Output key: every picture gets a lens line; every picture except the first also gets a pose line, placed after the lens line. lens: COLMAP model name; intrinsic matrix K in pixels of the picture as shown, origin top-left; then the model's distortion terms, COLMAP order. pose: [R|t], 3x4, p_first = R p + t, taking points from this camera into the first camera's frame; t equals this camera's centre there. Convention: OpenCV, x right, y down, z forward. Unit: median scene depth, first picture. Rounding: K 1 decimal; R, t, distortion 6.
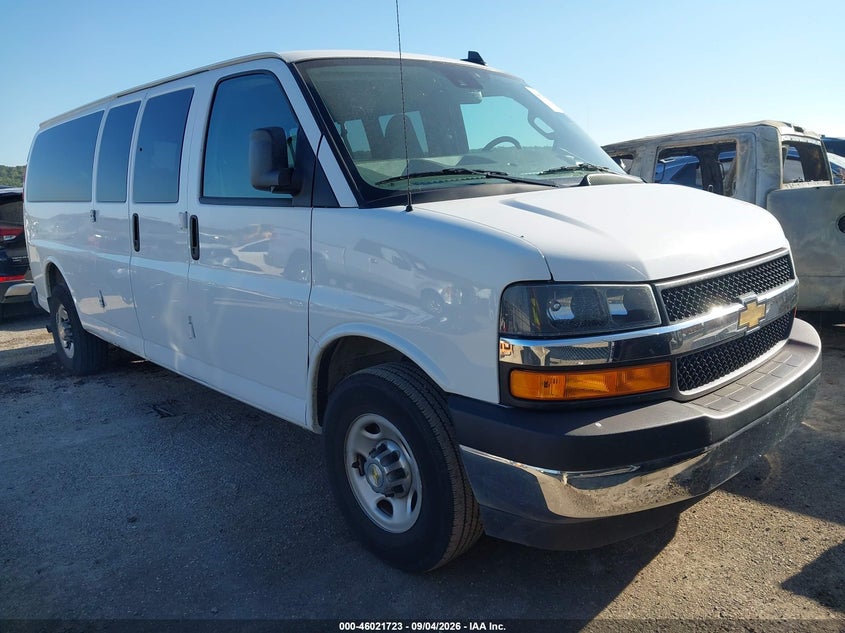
lens RADIAL K [[663.5, 0, 433.4], [0, 663.5, 318.5], [0, 0, 1]] dist [-0.036960, -0.022651]
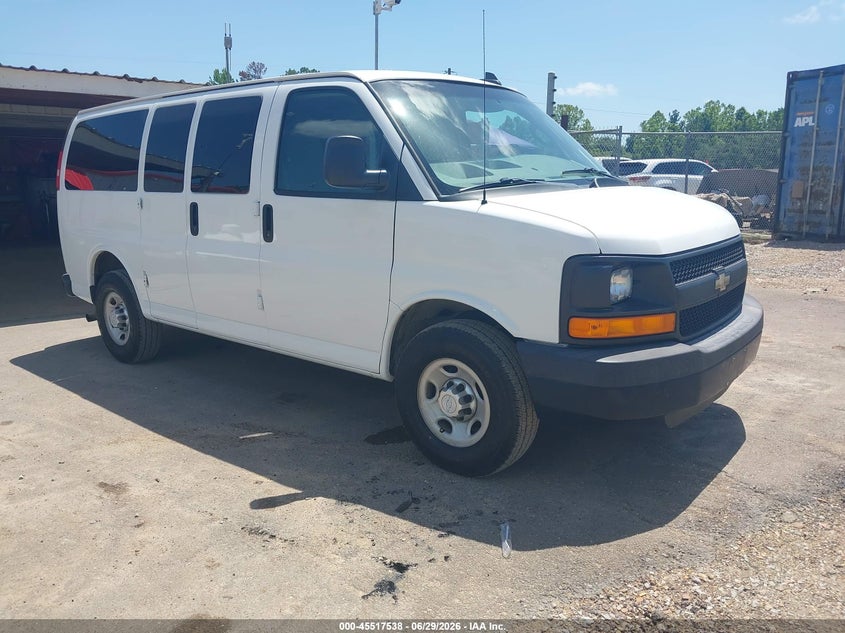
lens RADIAL K [[663.5, 0, 437.5], [0, 663.5, 325.8], [0, 0, 1]] dist [-0.036960, -0.022651]
pose [[0.990353, -0.004336, 0.138500, -0.297403], [0.003053, 0.999950, 0.009478, 0.068109], [-0.138535, -0.008964, 0.990317, -0.297330]]
